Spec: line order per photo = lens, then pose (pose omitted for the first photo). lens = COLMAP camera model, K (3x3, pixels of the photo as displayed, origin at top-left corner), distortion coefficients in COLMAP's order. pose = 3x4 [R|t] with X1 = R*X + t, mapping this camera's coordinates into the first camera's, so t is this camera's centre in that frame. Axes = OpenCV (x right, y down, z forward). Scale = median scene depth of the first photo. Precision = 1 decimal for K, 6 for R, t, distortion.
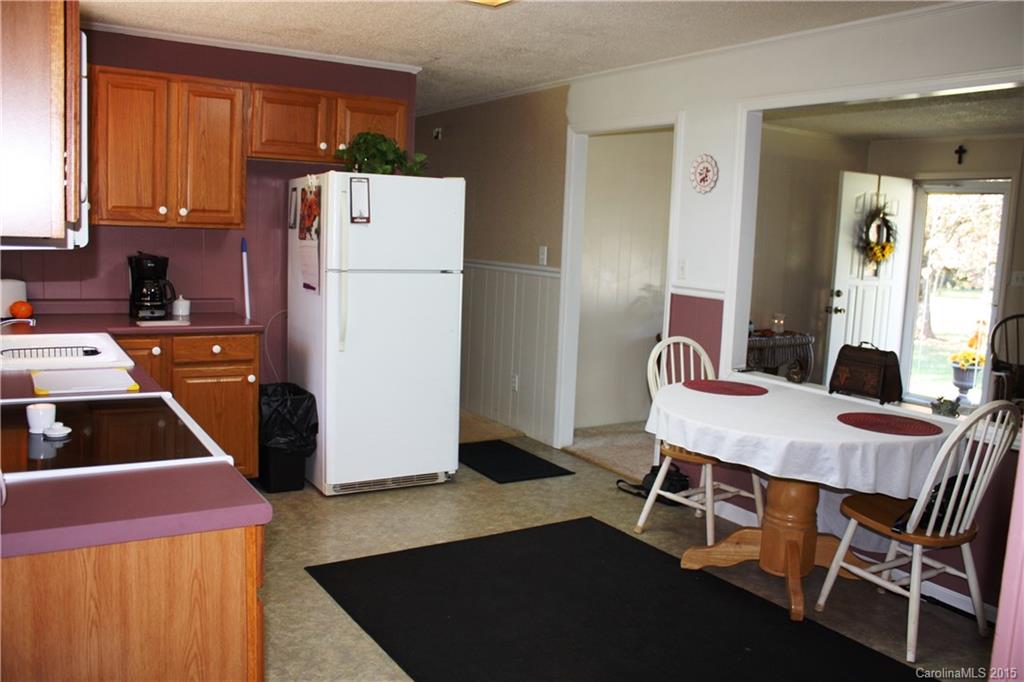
lens RADIAL K [[847.8, 0, 518.2], [0, 847.8, 342.0], [0, 0, 1]] dist [-0.175277, 0.142225]
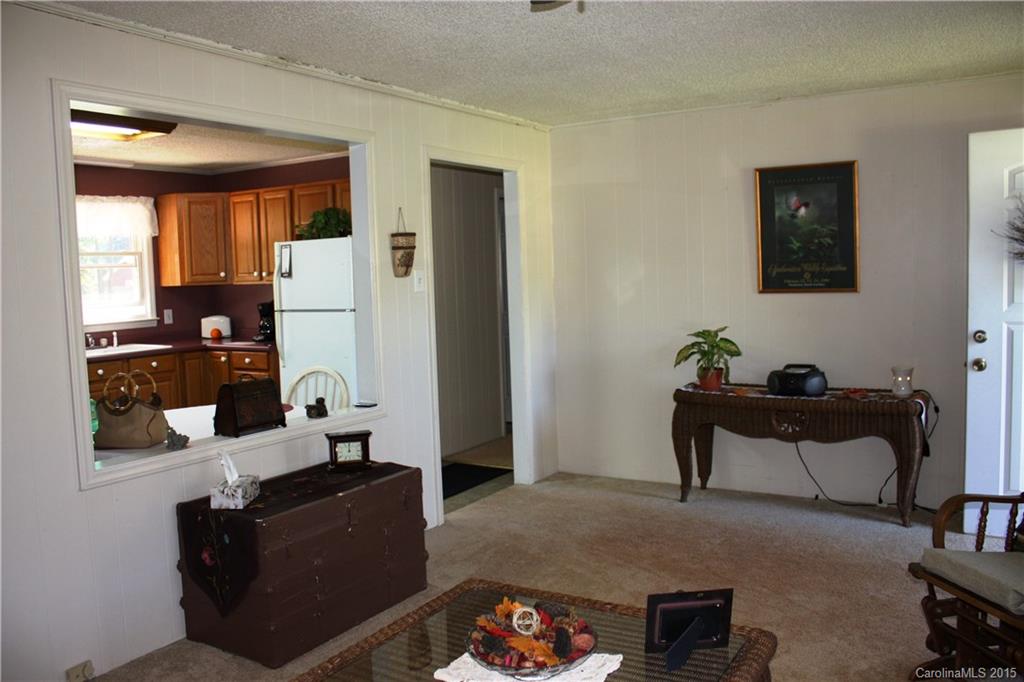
lens RADIAL K [[847.8, 0, 518.2], [0, 847.8, 342.0], [0, 0, 1]] dist [-0.175277, 0.142225]
pose [[0.448810, 0.020375, -0.893395, 1.250095], [-0.067203, 0.997679, -0.011007, -0.042615], [0.891097, 0.064979, 0.449137, 0.721009]]
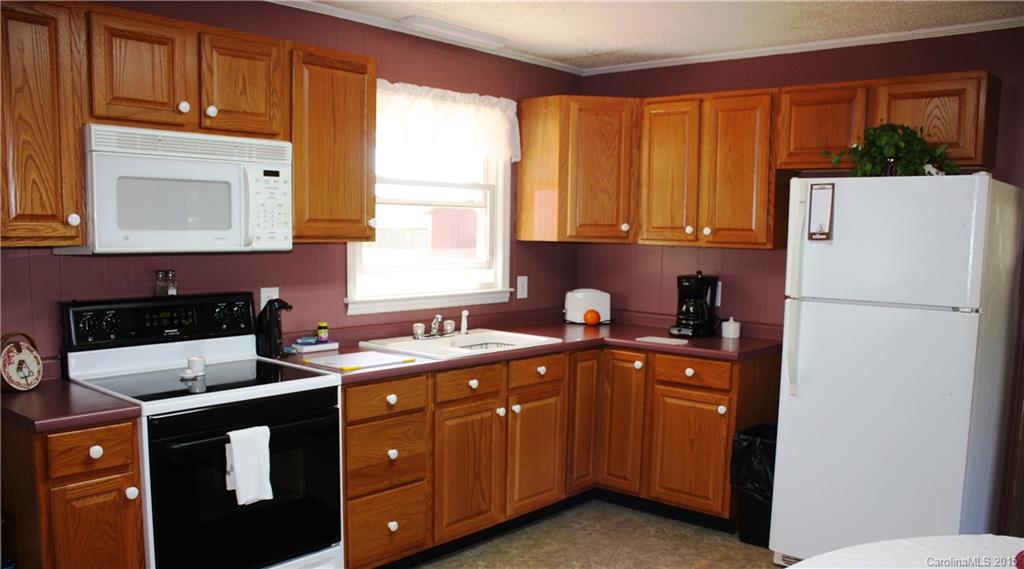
lens RADIAL K [[860.3, 0, 512.2], [0, 860.3, 316.3], [0, 0, 1]] dist [-0.098533, 0.003226]
pose [[0.297083, 0.057394, -0.953125, 0.503037], [-0.127895, 0.991589, 0.019846, -0.047389], [0.946248, 0.116004, 0.301925, 0.482444]]
